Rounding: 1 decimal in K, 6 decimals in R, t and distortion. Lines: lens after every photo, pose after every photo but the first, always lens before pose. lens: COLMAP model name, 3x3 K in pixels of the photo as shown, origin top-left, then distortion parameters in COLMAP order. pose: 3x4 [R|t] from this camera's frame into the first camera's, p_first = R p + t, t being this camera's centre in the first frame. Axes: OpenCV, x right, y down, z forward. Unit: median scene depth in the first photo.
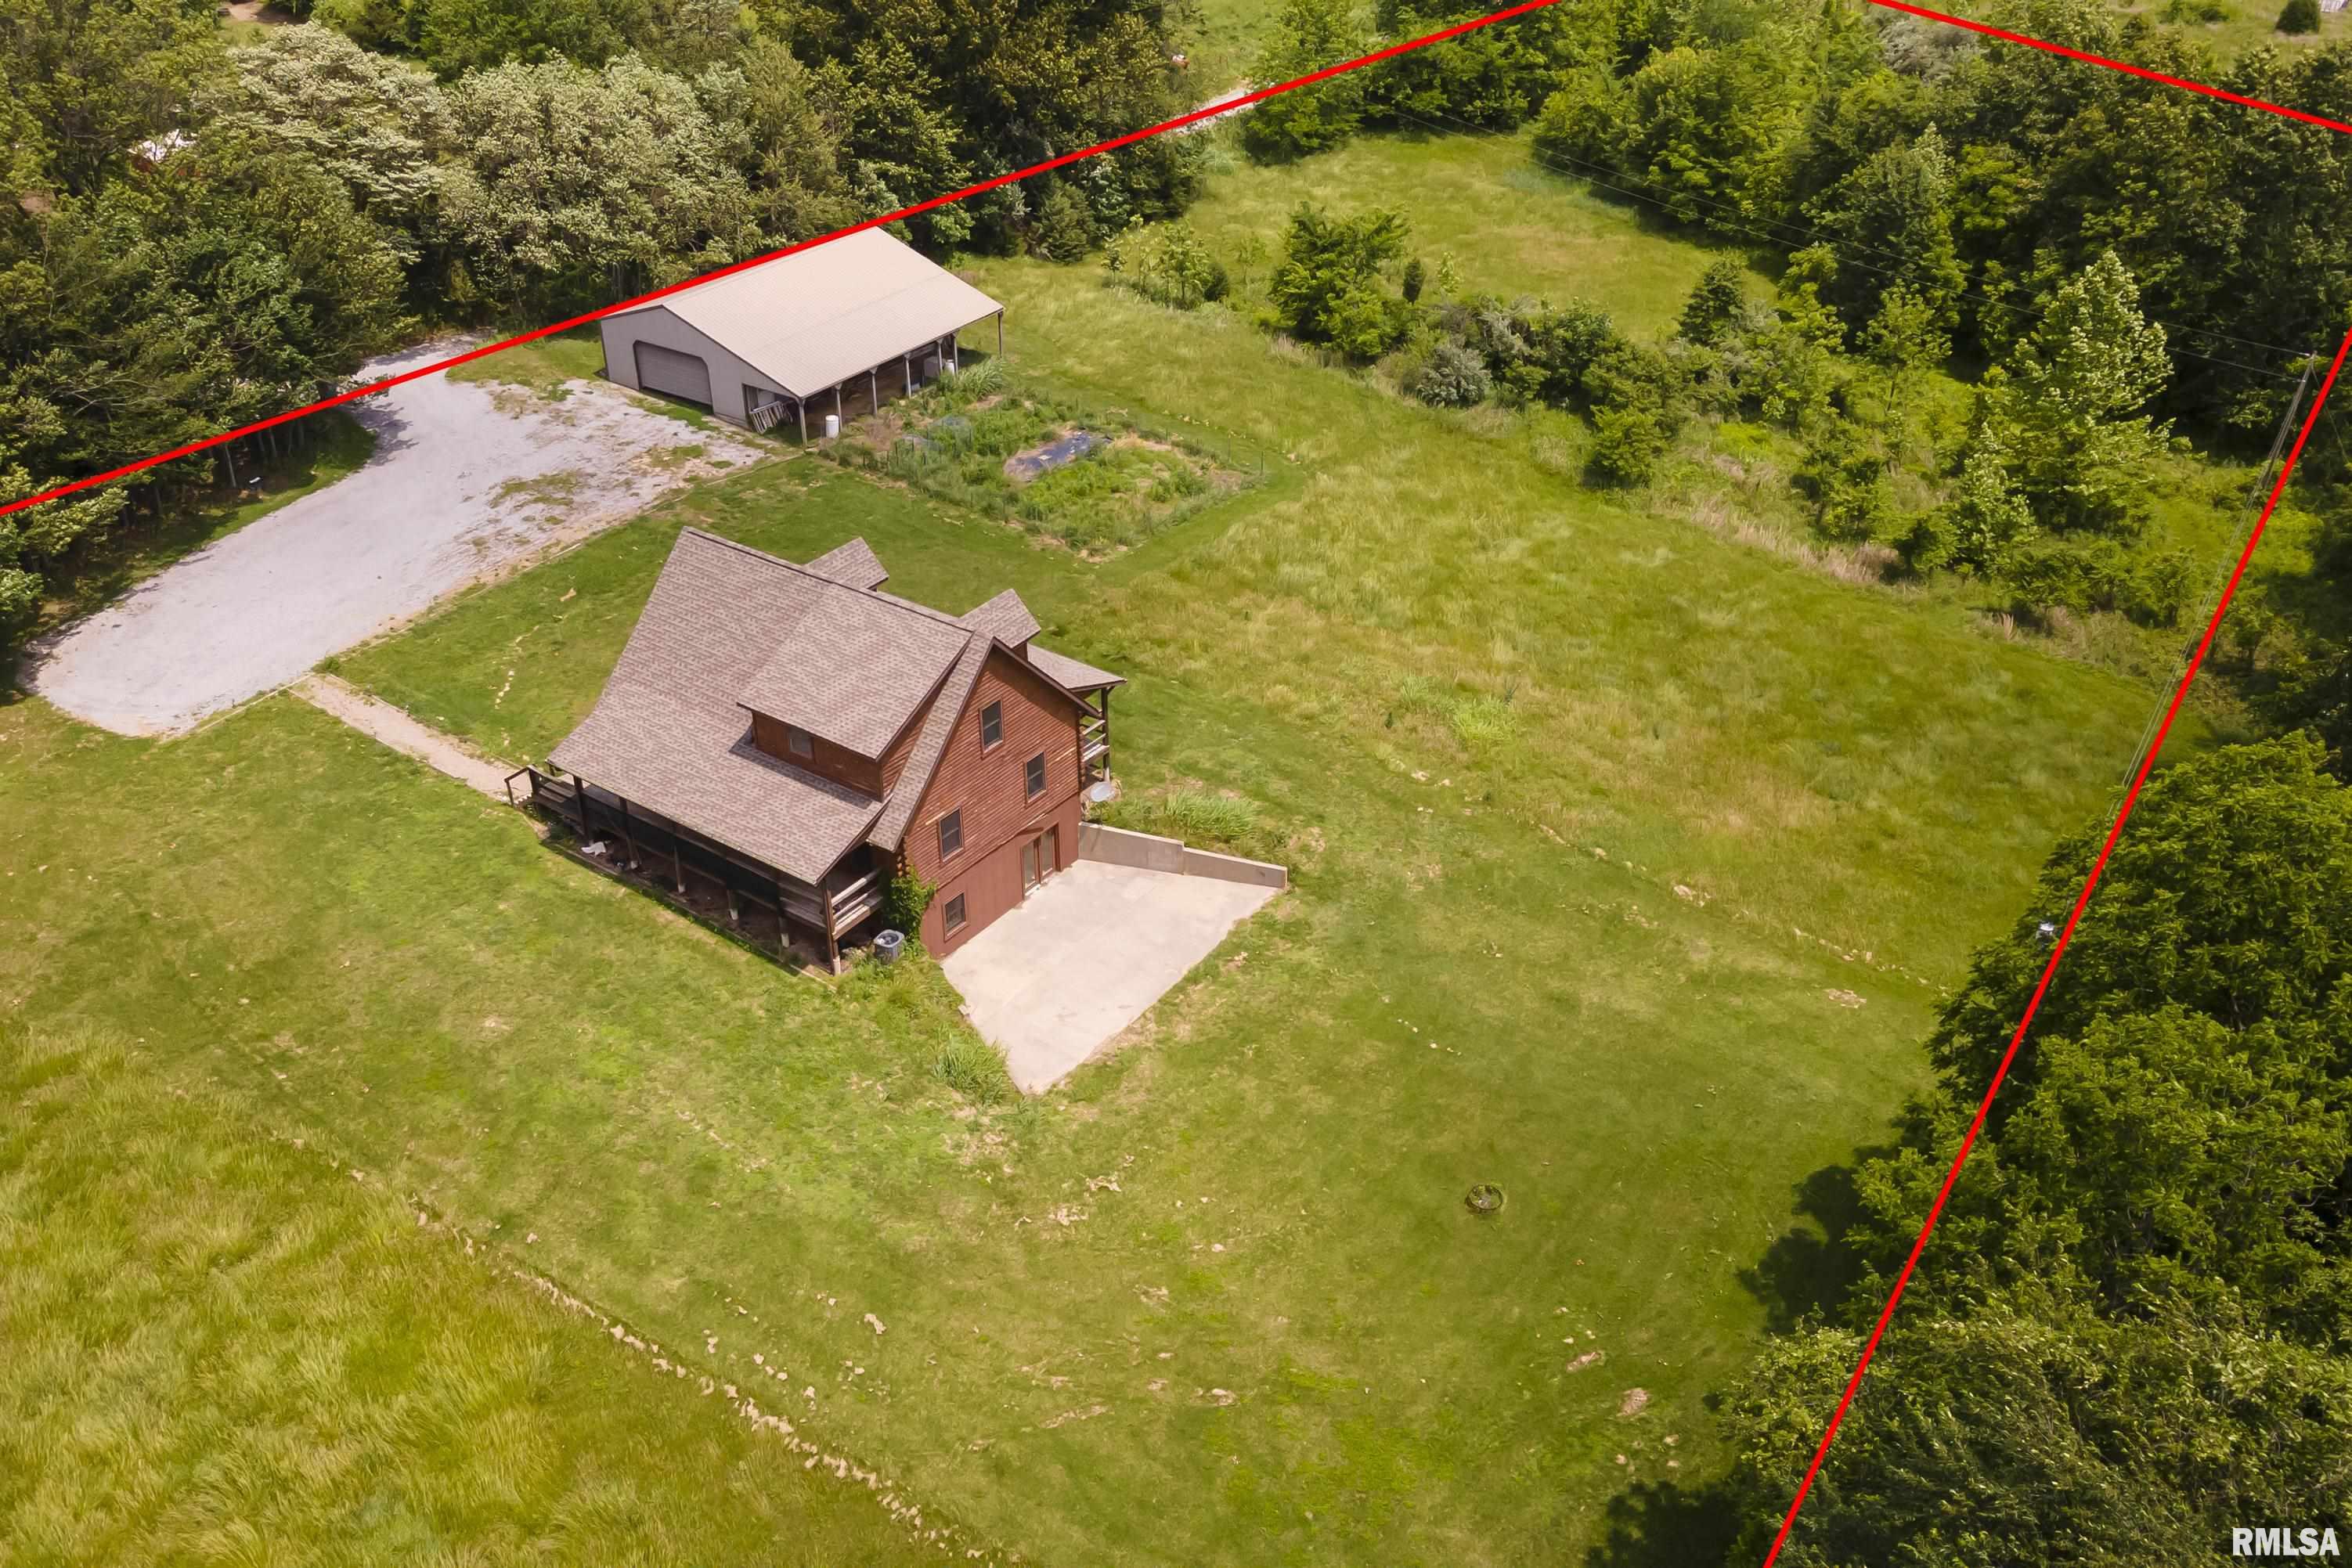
lens RADIAL K [[2027.9, 0, 1159.2], [0, 2027.9, 774.5], [0, 0, 1]] dist [0.038638, -0.001735]
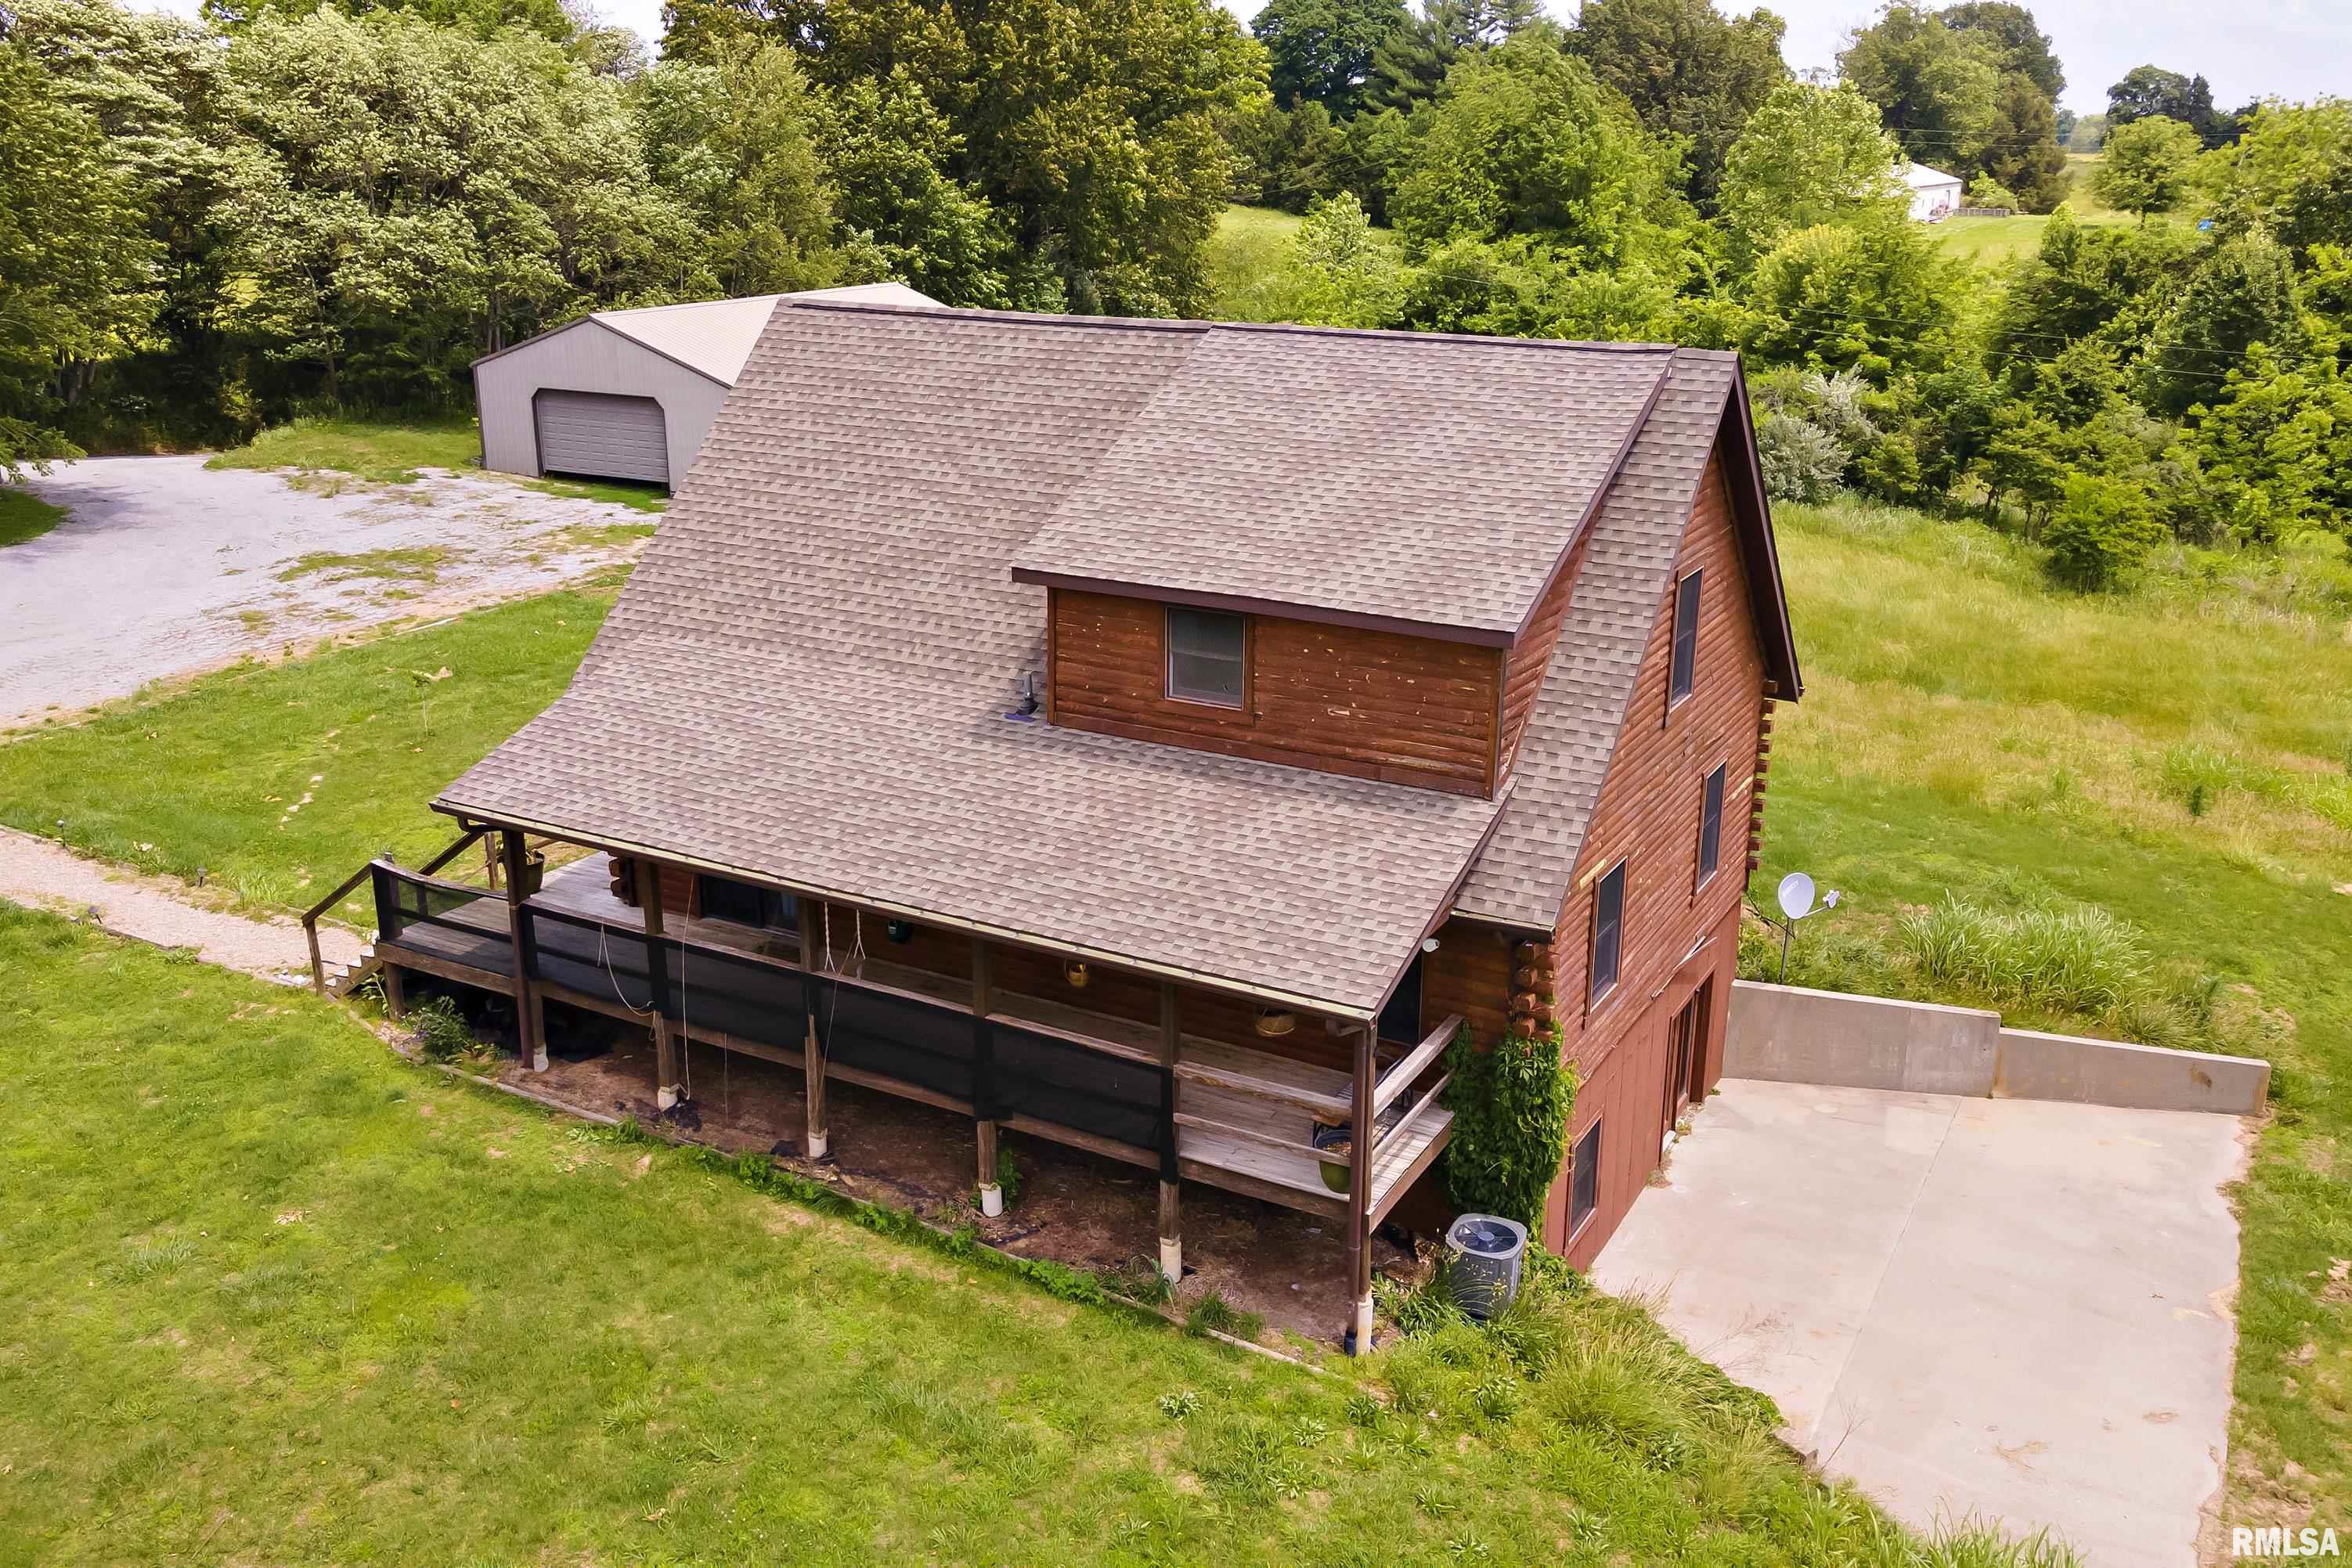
lens RADIAL K [[2044.7, 0, 1176.0], [0, 2044.7, 784.0], [0, 0, 1]] dist [-0.013084, 0.135629]
pose [[0.993362, -0.026840, 0.111858, -0.160023], [0.052605, 0.970756, -0.234232, 0.061714], [-0.102300, 0.238561, 0.965724, 0.482068]]
